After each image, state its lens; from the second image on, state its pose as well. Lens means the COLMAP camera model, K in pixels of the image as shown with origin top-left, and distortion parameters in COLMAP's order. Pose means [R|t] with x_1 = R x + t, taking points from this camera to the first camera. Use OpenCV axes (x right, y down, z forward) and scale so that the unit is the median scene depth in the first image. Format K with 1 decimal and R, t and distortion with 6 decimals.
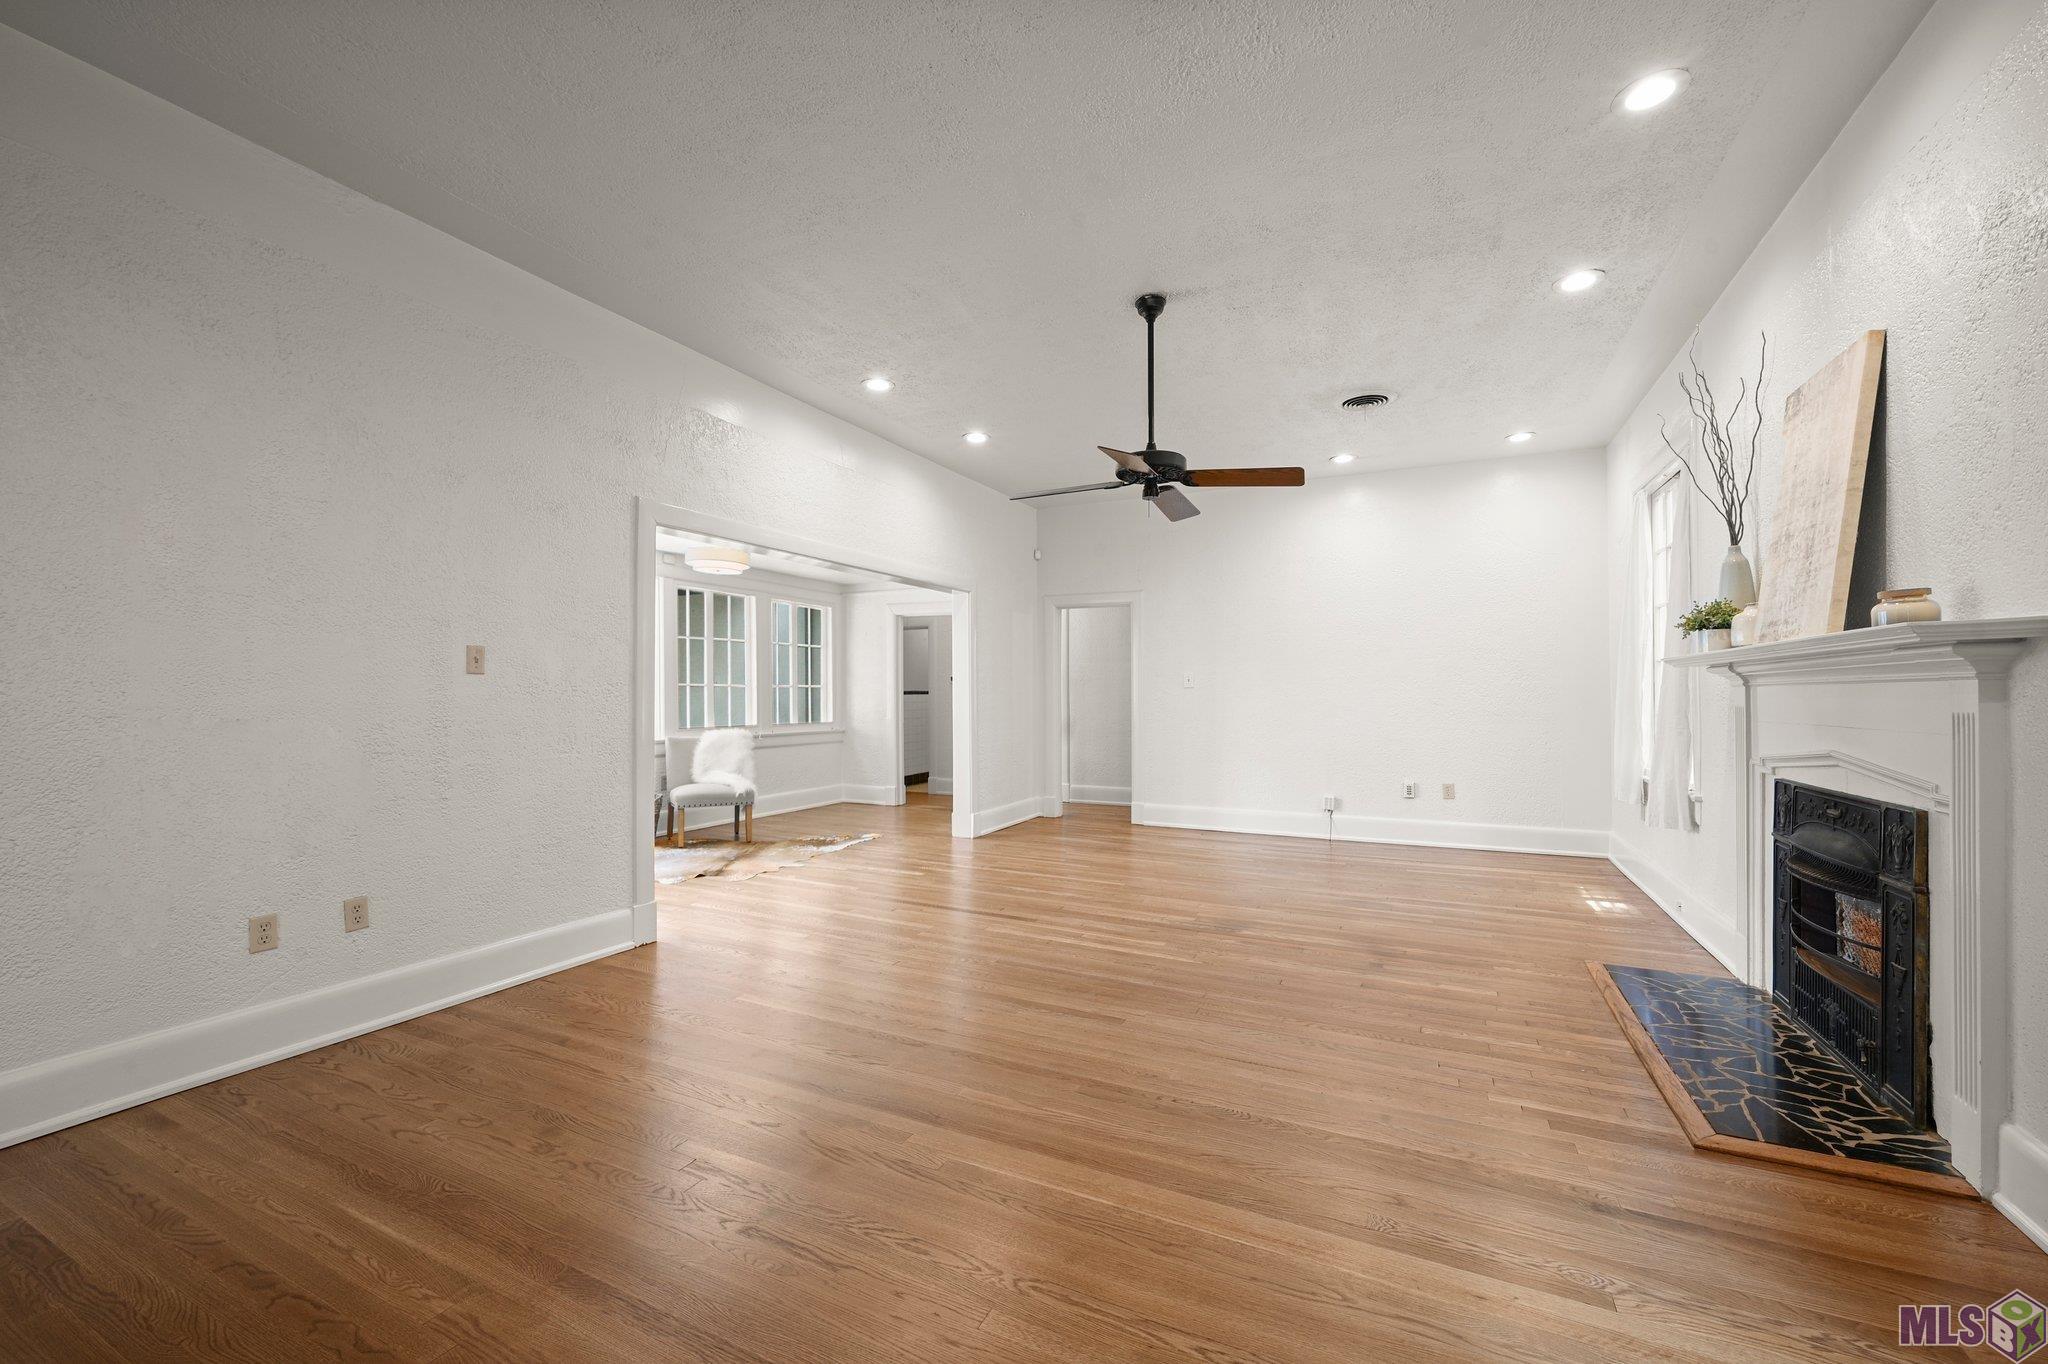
lens RADIAL K [[818.1, 0, 1024.0], [0, 818.1, 682.0], [0, 0, 1]] dist [0.000471, 0.000072]
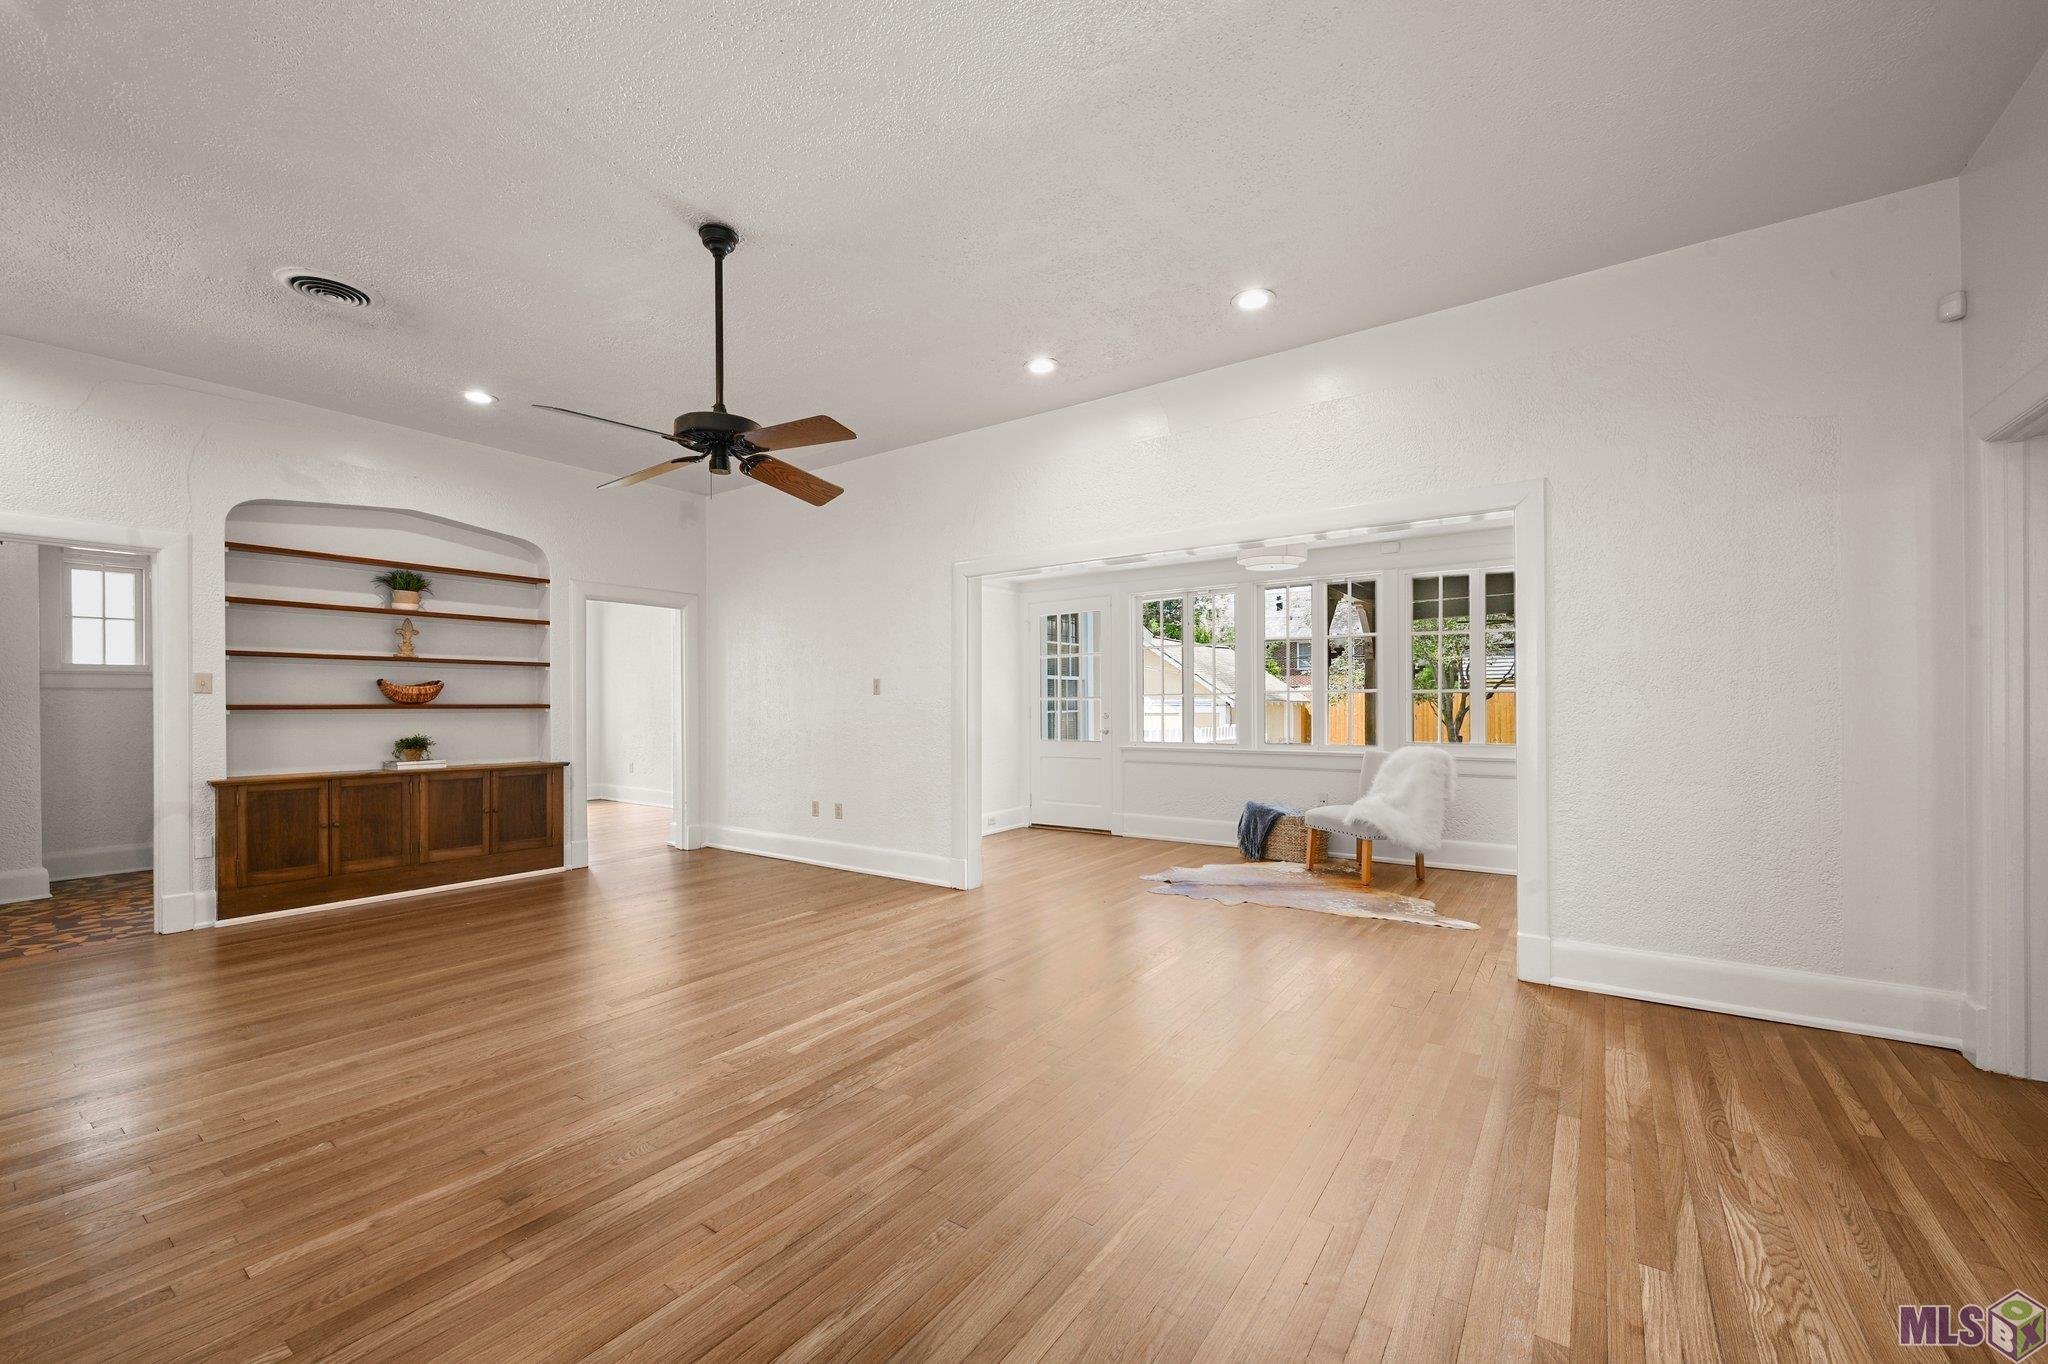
lens RADIAL K [[817.9, 0, 1030.1], [0, 817.9, 699.3], [0, 0, 1]] dist [-0.000457, 0.000193]
pose [[-0.159775, -0.005427, -0.987139, 0.890810], [0.017908, 0.999804, -0.008395, 0.019513], [0.986991, -0.019019, -0.159646, 1.387286]]
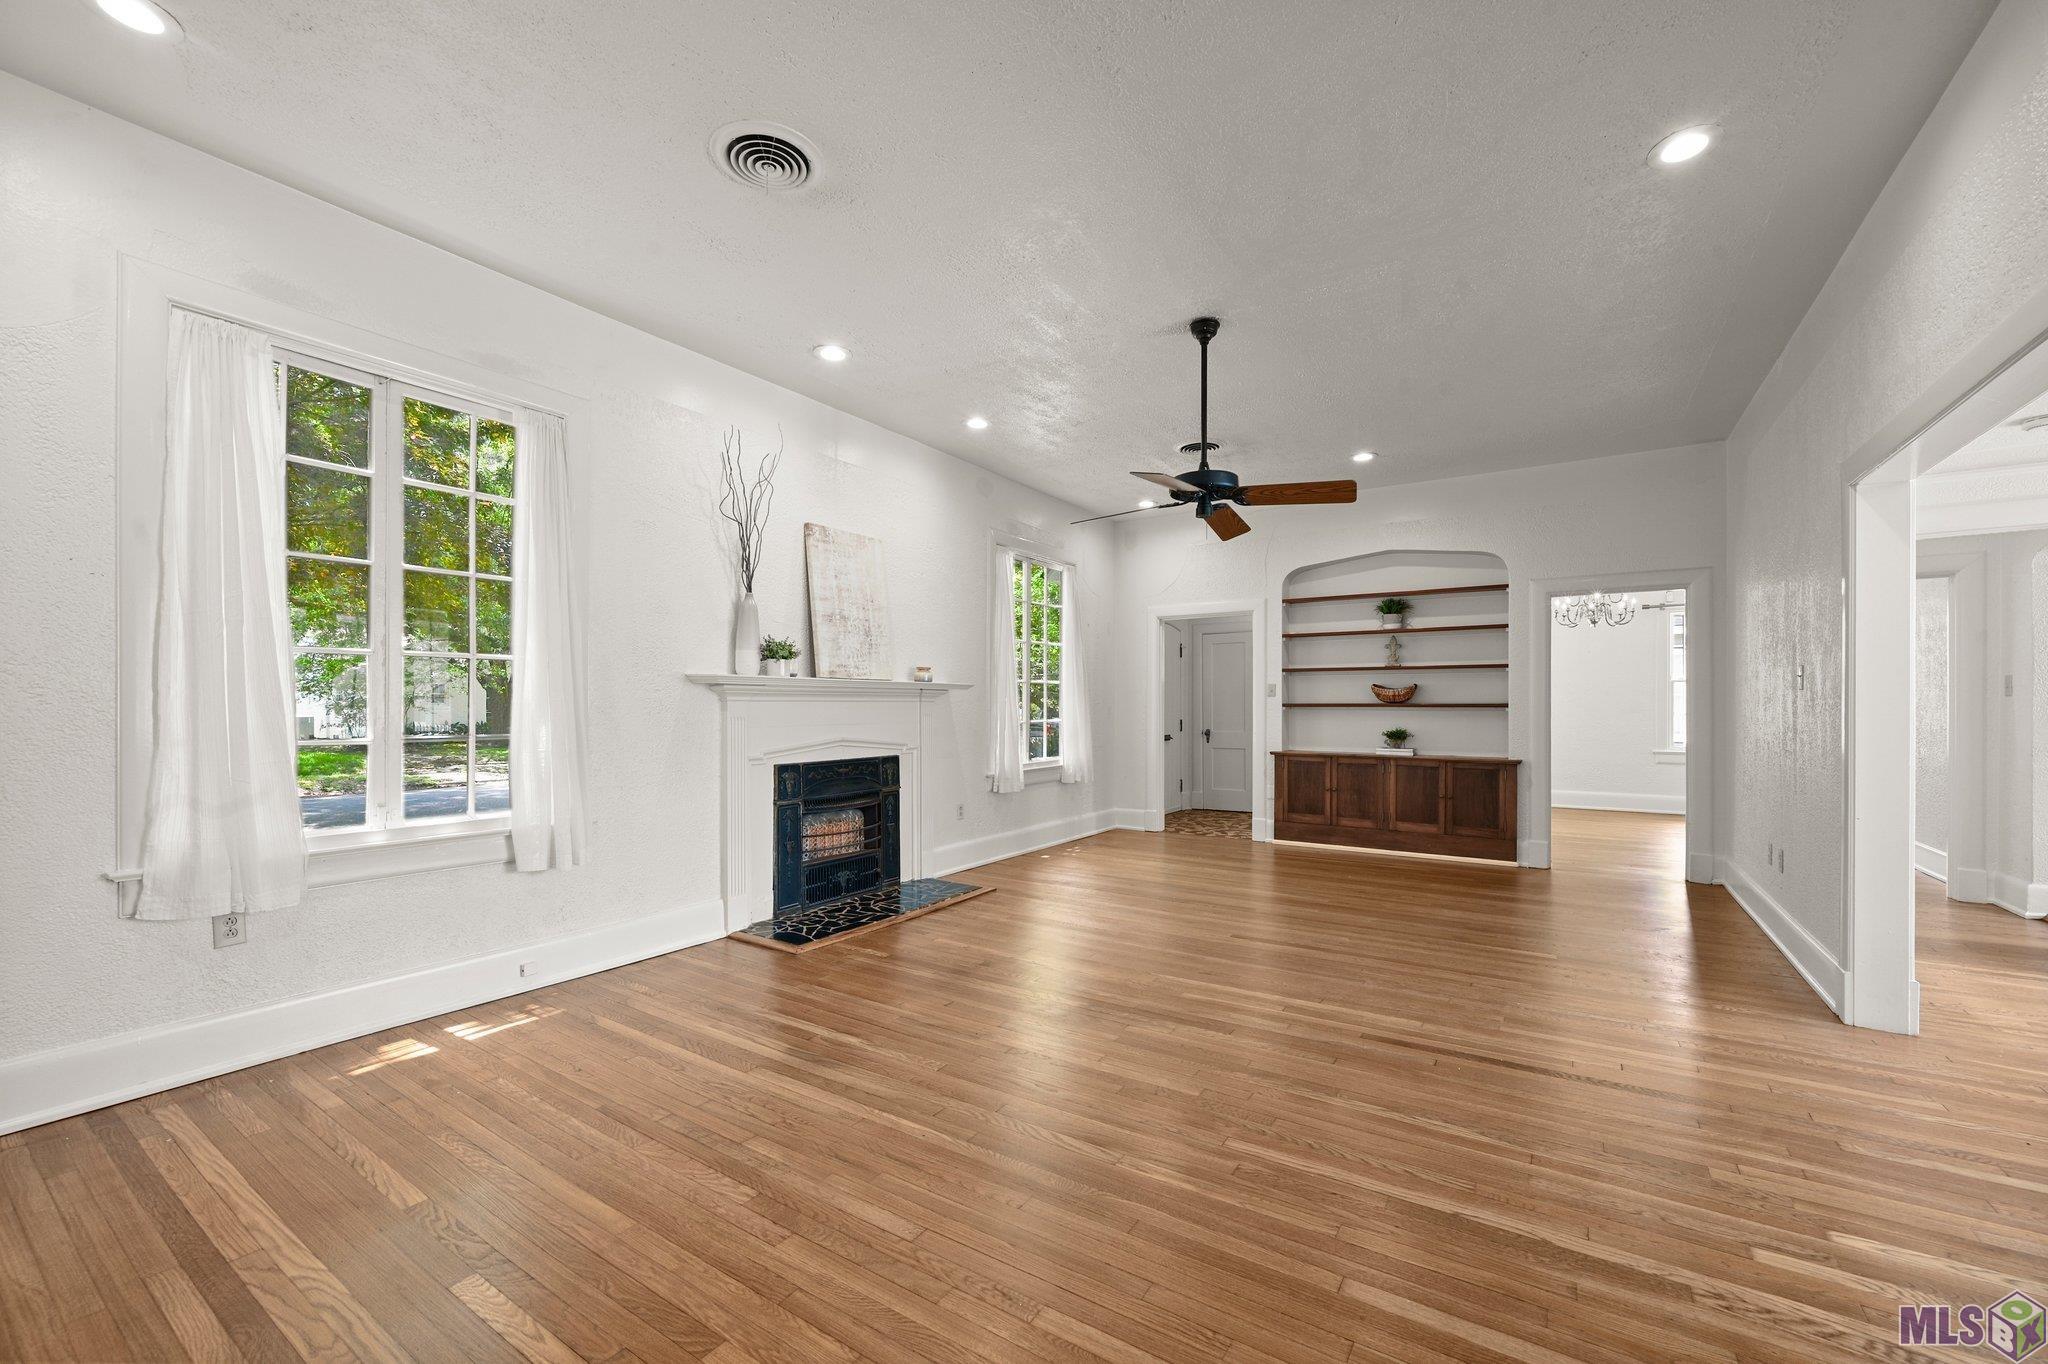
lens RADIAL K [[817.9, 0, 1030.1], [0, 817.9, 699.3], [0, 0, 1]] dist [-0.000457, 0.000193]
pose [[-0.991730, 0.000114, 0.128345, 0.230704], [-0.002462, 0.999799, -0.019909, 0.025467], [-0.128322, -0.020061, -0.991530, 1.970974]]
